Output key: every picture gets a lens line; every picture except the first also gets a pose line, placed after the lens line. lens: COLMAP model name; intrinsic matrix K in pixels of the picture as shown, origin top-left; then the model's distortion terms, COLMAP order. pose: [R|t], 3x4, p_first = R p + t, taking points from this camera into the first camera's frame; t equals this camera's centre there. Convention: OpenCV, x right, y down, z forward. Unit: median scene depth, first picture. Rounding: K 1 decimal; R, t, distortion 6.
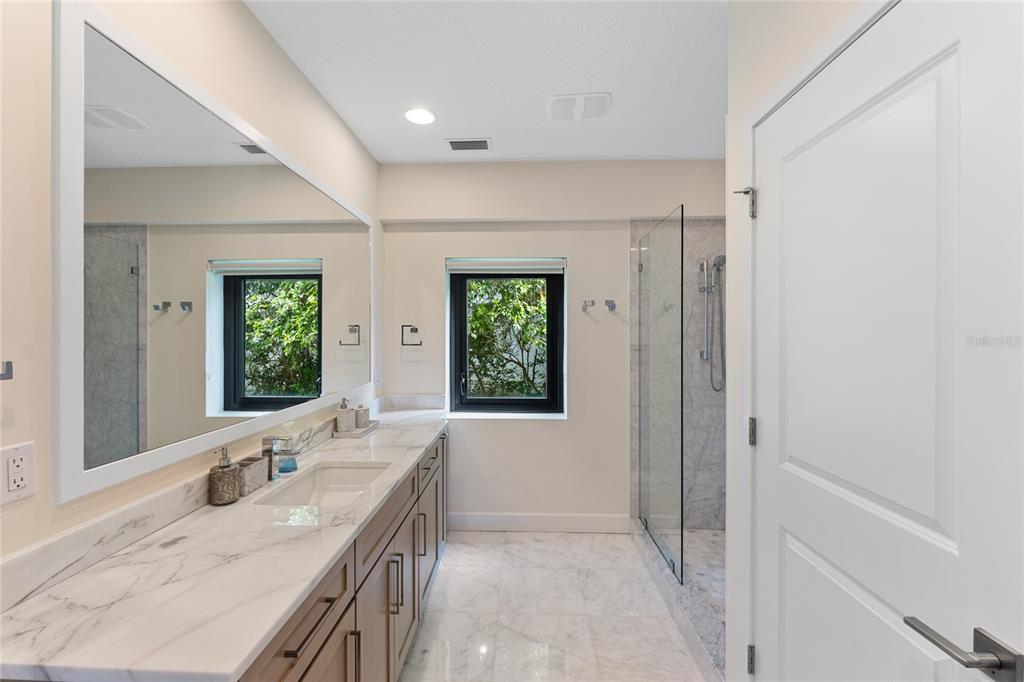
lens RADIAL K [[442.5, 0, 510.6], [0, 442.5, 337.8], [0, 0, 1]] dist [-0.003155, 0.000106]
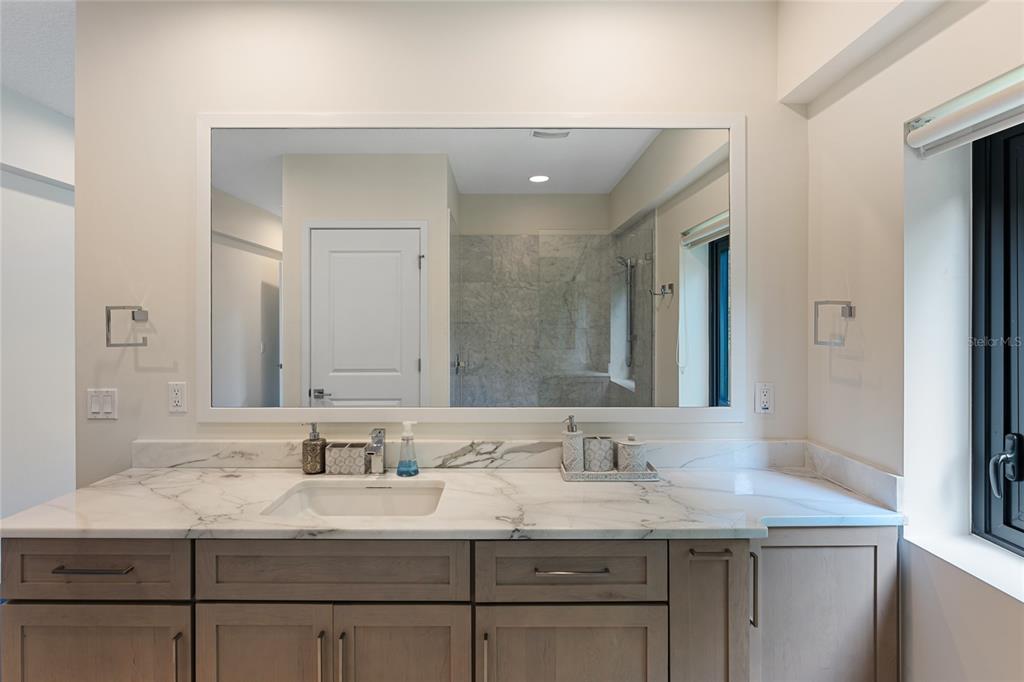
lens RADIAL K [[516.4, 0, 524.7], [0, 516.4, 322.9], [0, 0, 1]] dist [0.000927, 0.000601]
pose [[0.022395, 0.007541, -0.999721, 0.683168], [-0.004226, 0.999963, 0.007448, -0.019177], [0.999740, 0.004058, 0.022426, 1.515225]]
